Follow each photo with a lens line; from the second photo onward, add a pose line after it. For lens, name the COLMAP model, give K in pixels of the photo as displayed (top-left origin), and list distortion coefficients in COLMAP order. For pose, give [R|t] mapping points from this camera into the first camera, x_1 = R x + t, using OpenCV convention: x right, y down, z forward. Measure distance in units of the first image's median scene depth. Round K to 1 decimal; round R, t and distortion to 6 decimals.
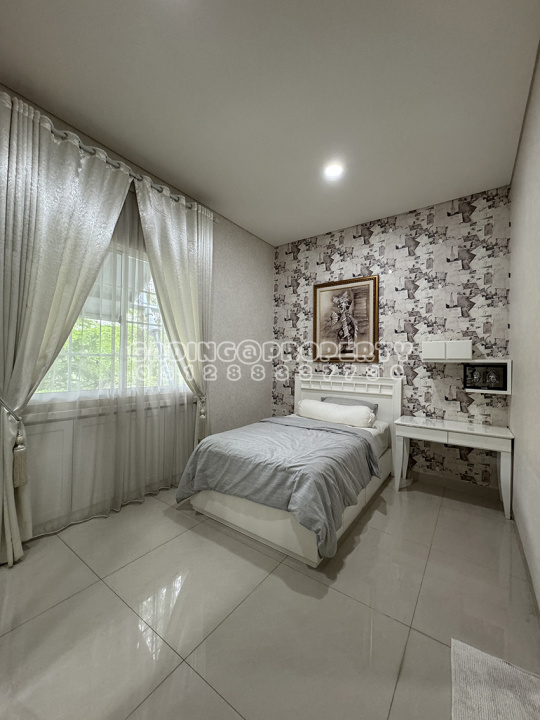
lens RADIAL K [[287.3, 0, 264.0], [0, 287.3, 363.3], [0, 0, 1]] dist [-0.004241, -0.000835]
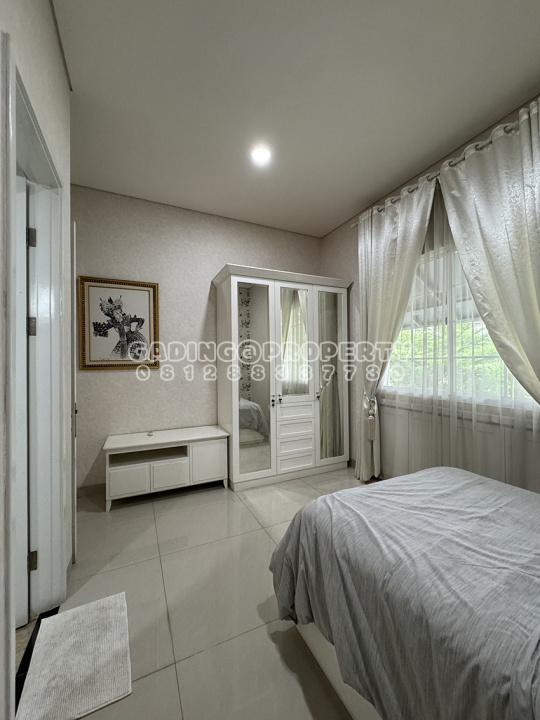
lens RADIAL K [[287.3, 0, 266.5], [0, 287.3, 359.3], [0, 0, 1]] dist [-0.004241, -0.000835]
pose [[-0.484966, -0.025305, -0.874167, 0.713337], [-0.005556, 0.999650, -0.025854, 0.007700], [0.874515, -0.007682, -0.484937, 1.022745]]
